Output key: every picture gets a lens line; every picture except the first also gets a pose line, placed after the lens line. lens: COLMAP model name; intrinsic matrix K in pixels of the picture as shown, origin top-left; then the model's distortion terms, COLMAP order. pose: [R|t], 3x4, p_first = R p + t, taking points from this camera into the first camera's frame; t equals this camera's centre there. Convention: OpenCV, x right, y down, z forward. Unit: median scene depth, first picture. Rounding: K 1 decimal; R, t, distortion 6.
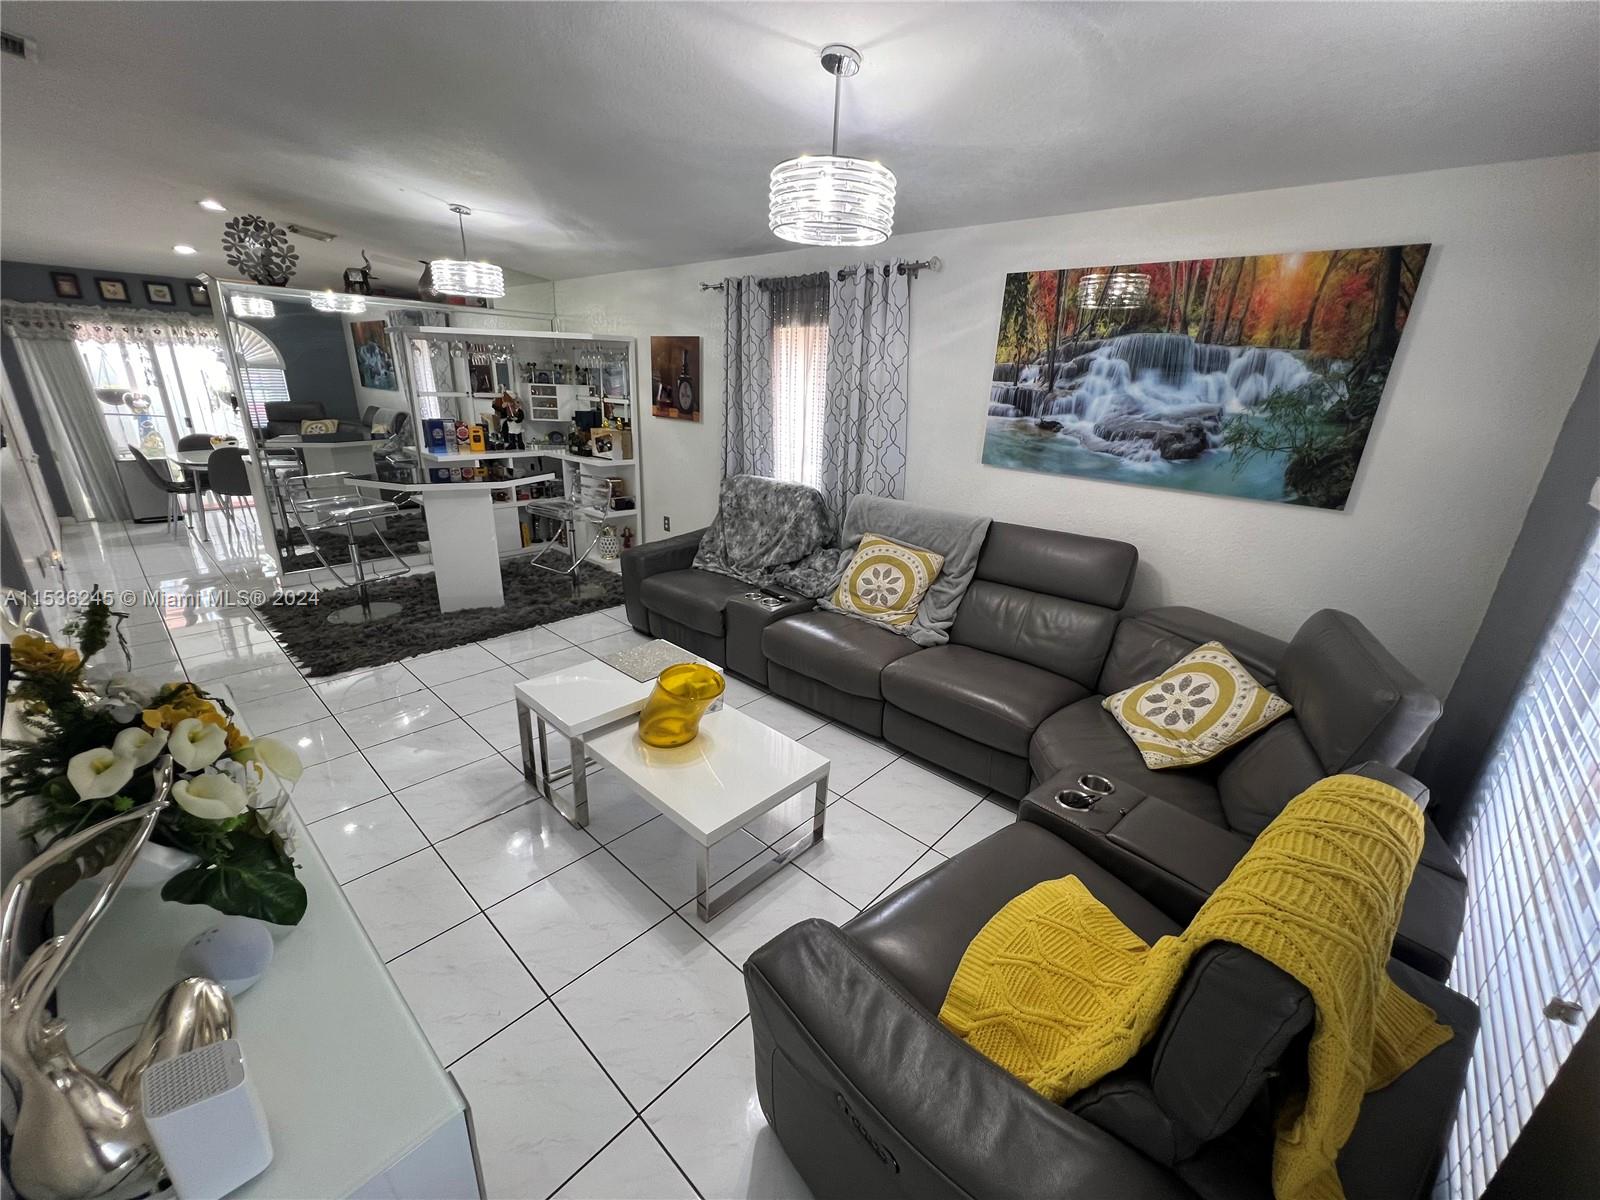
lens RADIAL K [[640.8, 0, 805.6], [0, 640.8, 603.2], [0, 0, 1]] dist [-0.003075, 0.000246]
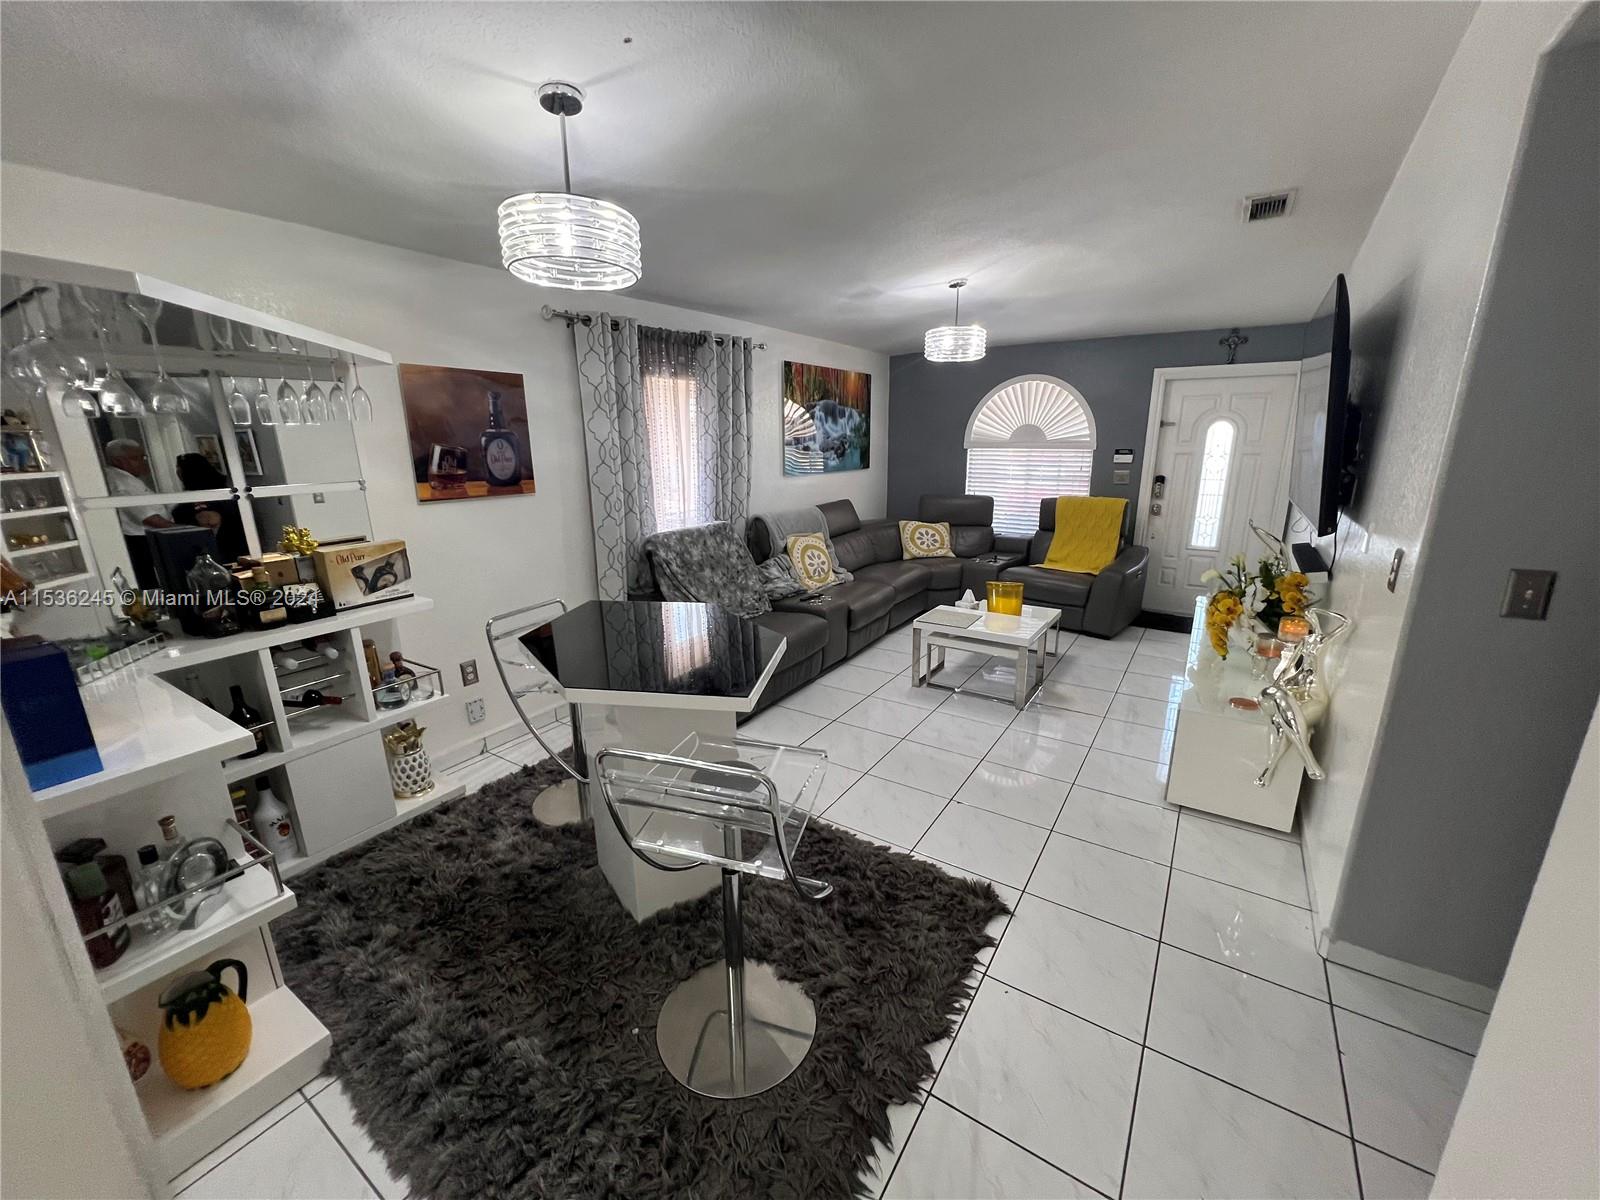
lens RADIAL K [[640.8, 0, 794.8], [0, 640.8, 601.5], [0, 0, 1]] dist [-0.003075, 0.000246]
pose [[-0.148700, -0.286790, 0.946382, -1.436764], [0.329561, 0.887940, 0.320862, -0.487833], [-0.932351, 0.359603, -0.037522, 1.269276]]
